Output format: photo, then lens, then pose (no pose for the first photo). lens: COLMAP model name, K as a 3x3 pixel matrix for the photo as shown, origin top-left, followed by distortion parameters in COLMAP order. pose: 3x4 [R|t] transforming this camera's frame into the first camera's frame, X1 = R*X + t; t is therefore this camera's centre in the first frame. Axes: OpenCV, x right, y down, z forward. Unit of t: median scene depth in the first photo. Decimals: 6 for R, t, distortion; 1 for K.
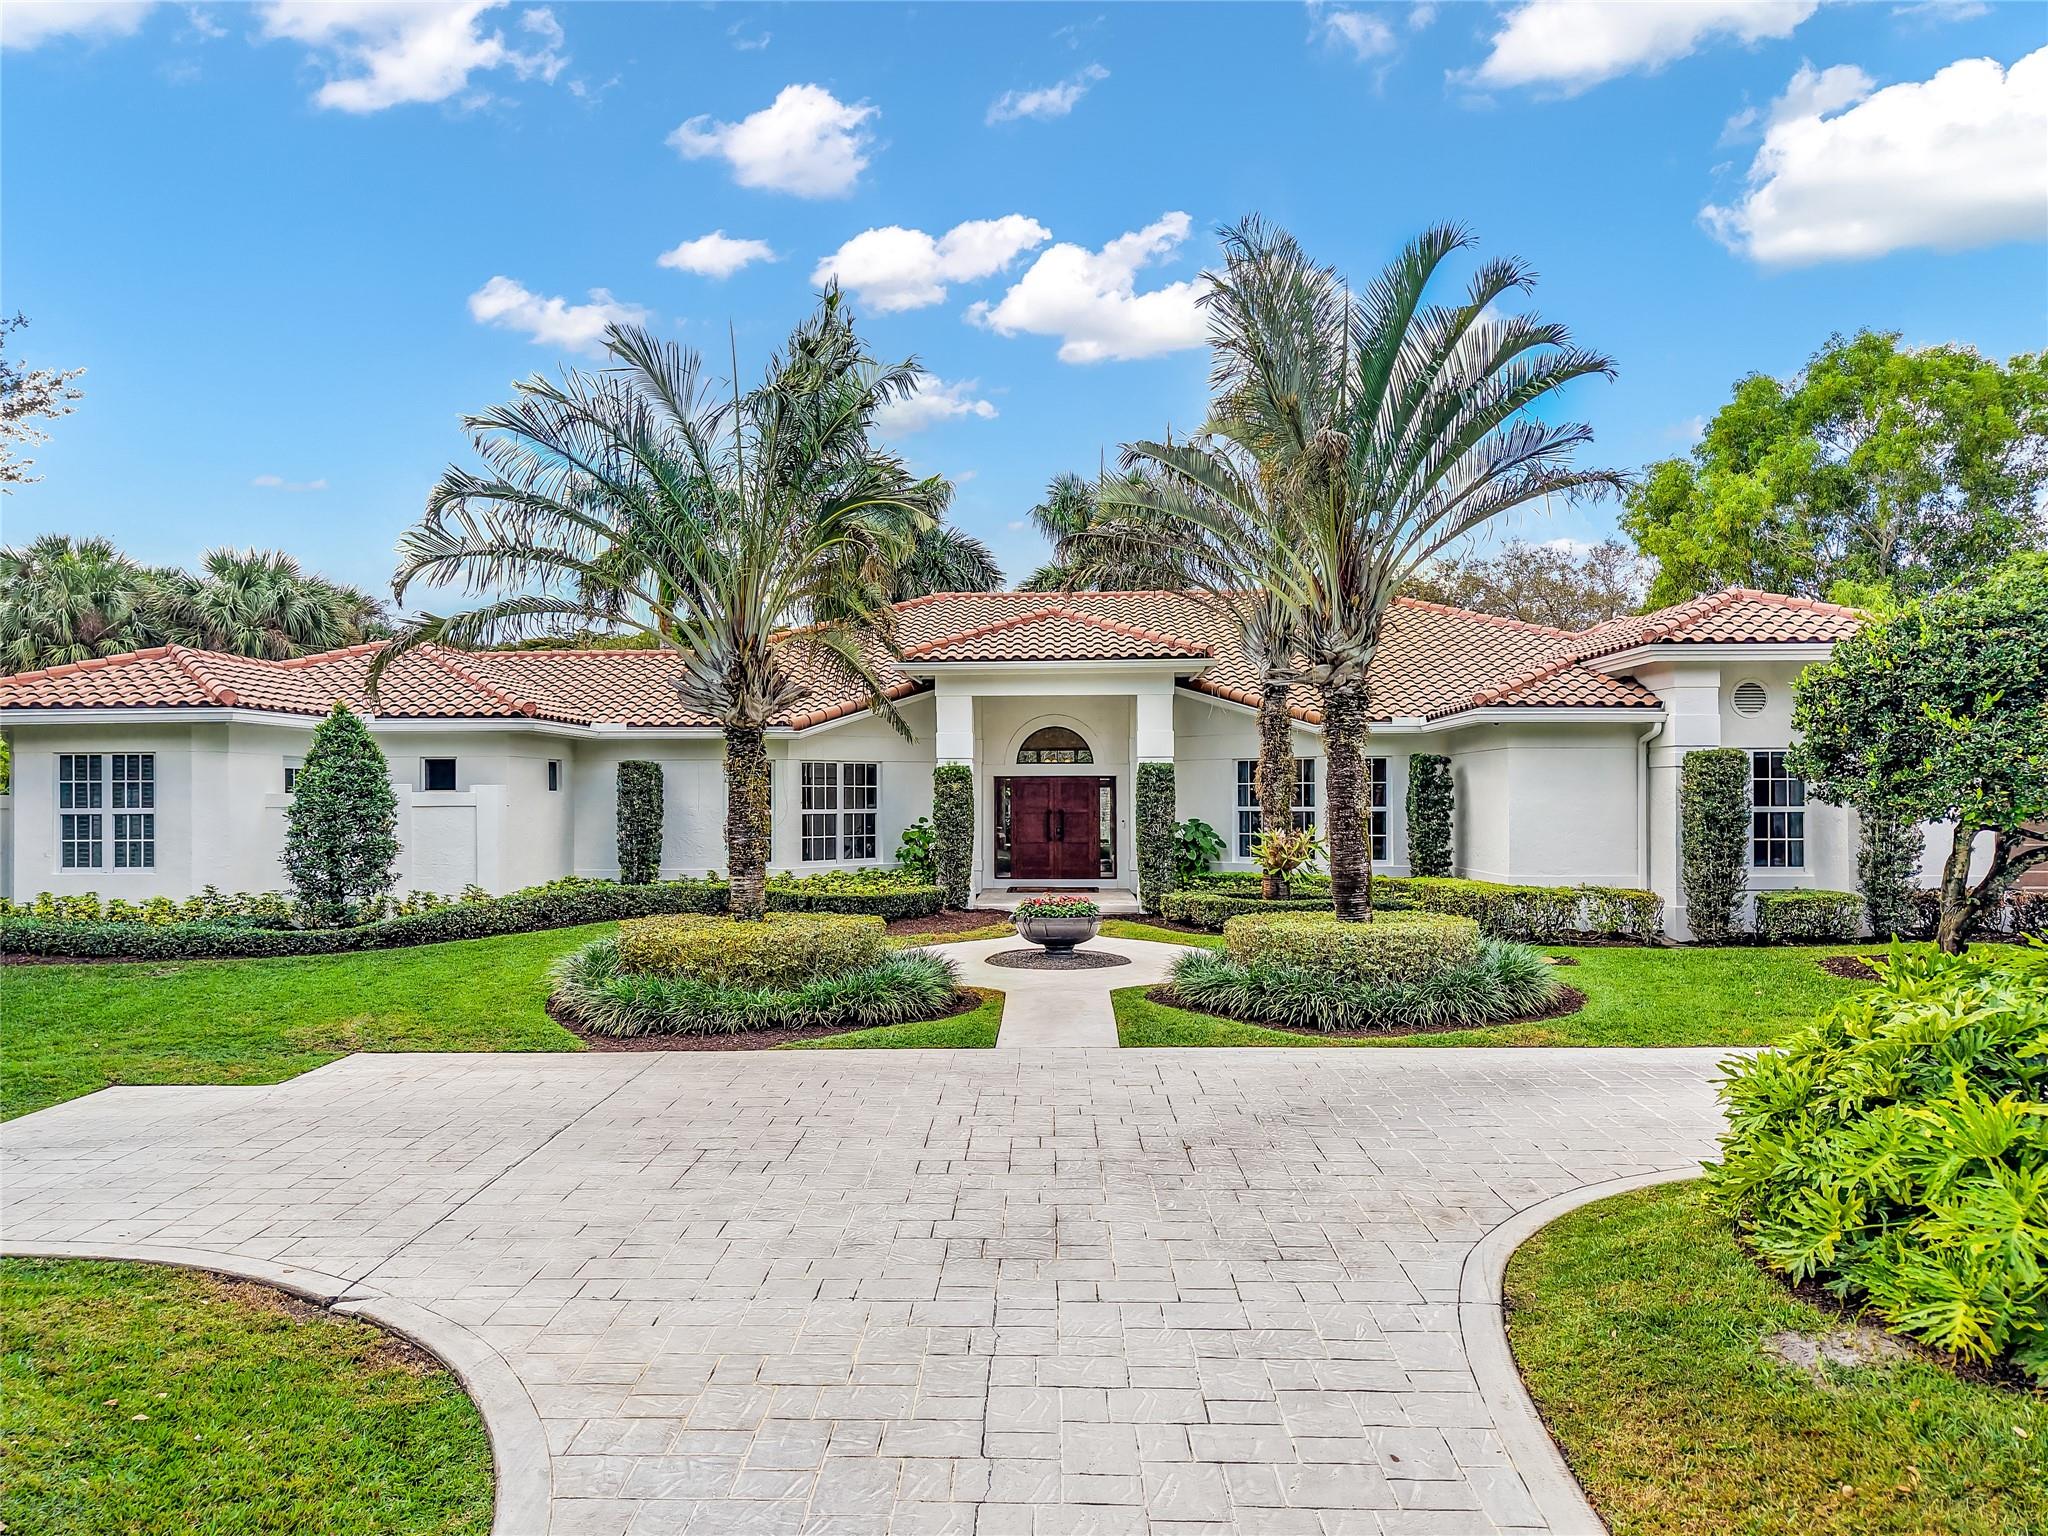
lens RADIAL K [[1377.4, 0, 1034.9], [0, 1377.4, 773.5], [0, 0, 1]] dist [0.019613, -0.016625]
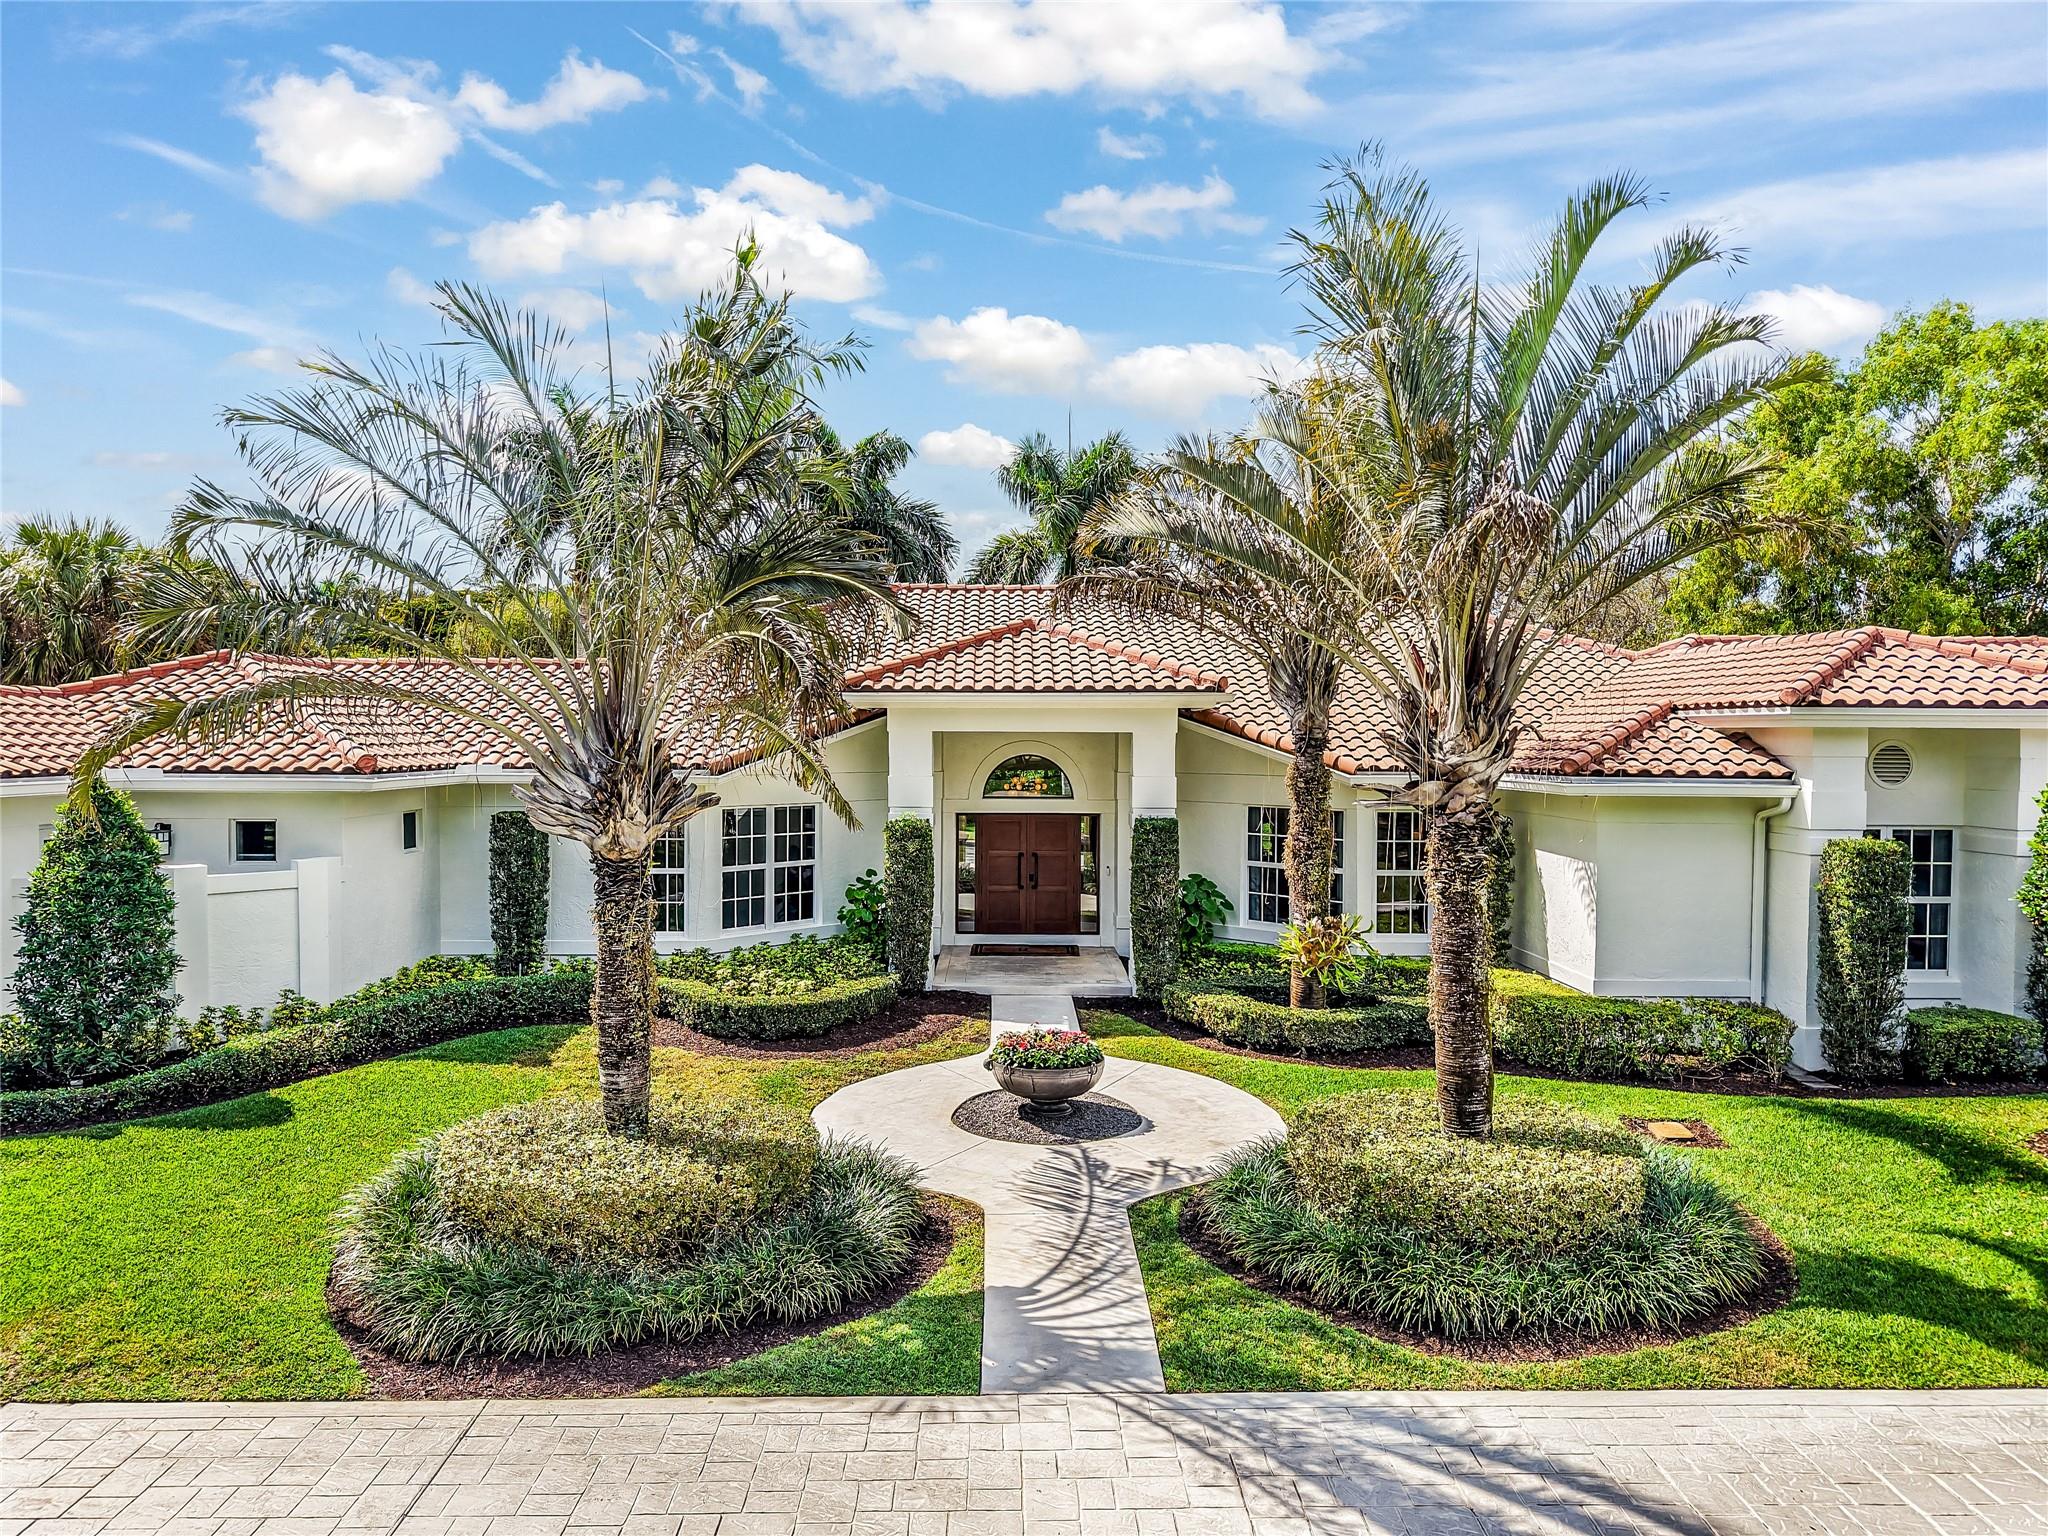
lens RADIAL K [[1377.4, 0, 1038.8], [0, 1377.4, 777.8], [0, 0, 1]] dist [0.019613, -0.016625]
pose [[0.998900, 0.007995, 0.046215, -0.024988], [-0.010776, 0.998125, 0.060250, -0.099189], [-0.045647, -0.060682, 0.997113, 0.229693]]
